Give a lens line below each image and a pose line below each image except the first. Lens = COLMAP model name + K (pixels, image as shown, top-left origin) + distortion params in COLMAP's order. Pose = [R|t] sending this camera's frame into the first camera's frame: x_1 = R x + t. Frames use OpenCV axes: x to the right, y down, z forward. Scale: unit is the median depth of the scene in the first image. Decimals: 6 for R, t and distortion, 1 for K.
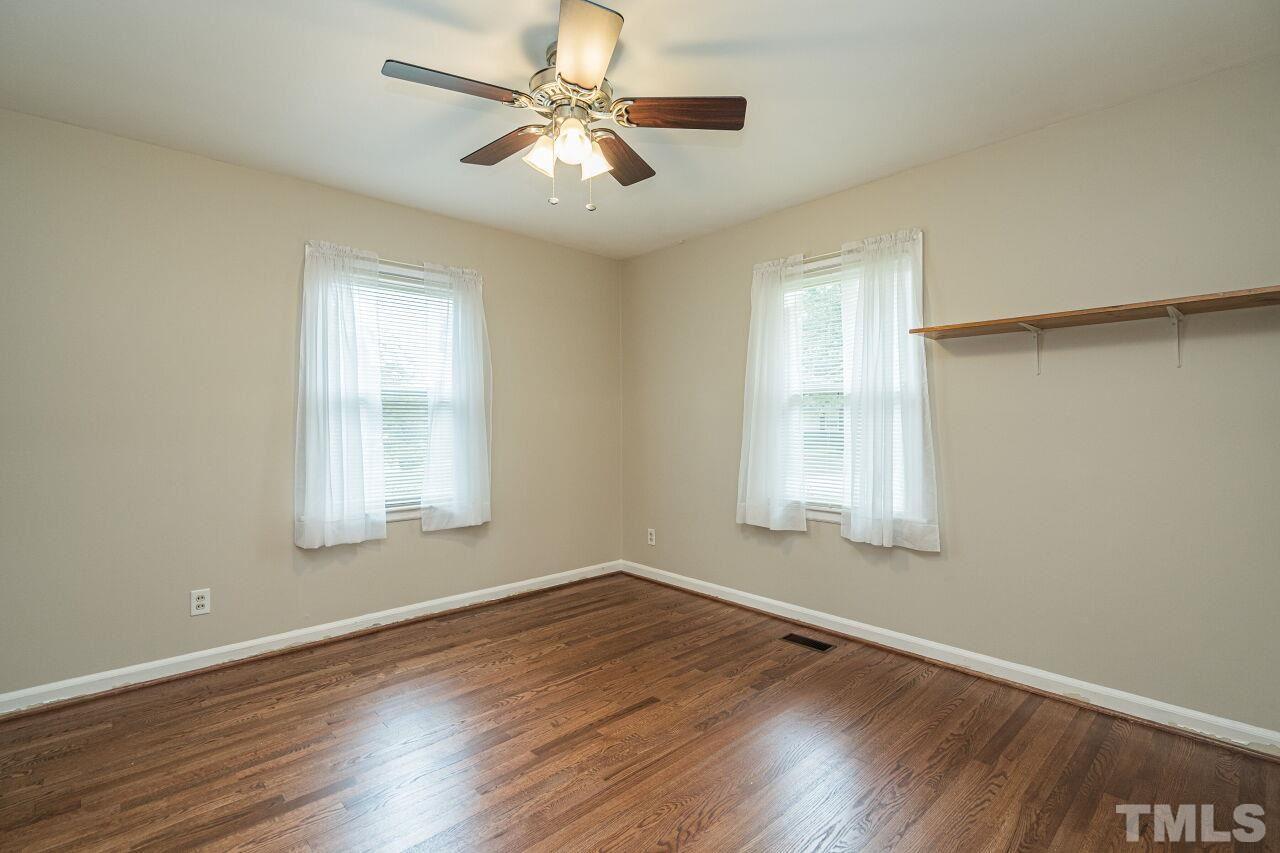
lens RADIAL K [[580.6, 0, 642.9], [0, 580.6, 425.2], [0, 0, 1]] dist [0.004643, 0.000577]
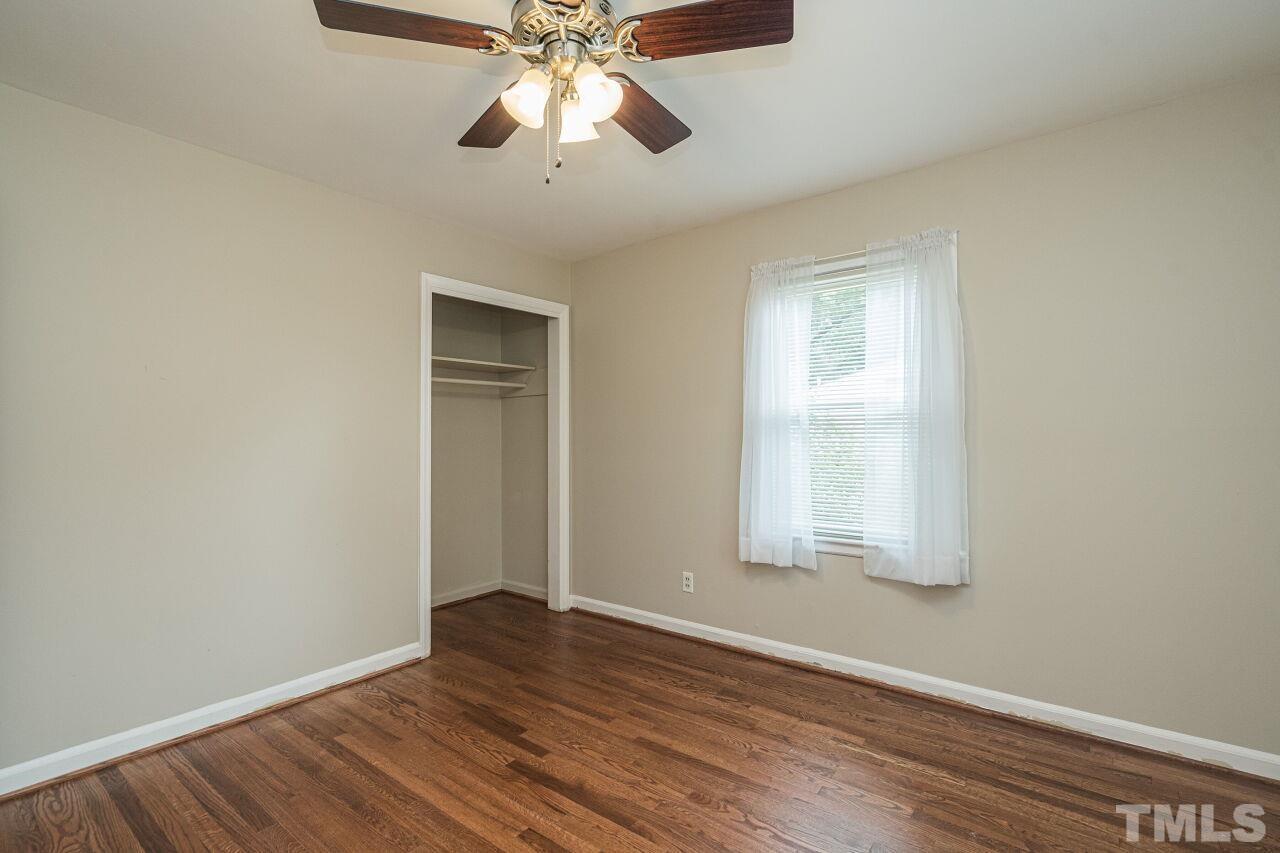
lens RADIAL K [[580.6, 0, 642.7], [0, 580.6, 428.5], [0, 0, 1]] dist [0.004643, 0.000577]
pose [[0.165424, -0.012724, -0.986140, 0.388134], [-0.005055, 0.999893, -0.013749, -0.008983], [0.986210, 0.007259, 0.165342, 0.575774]]
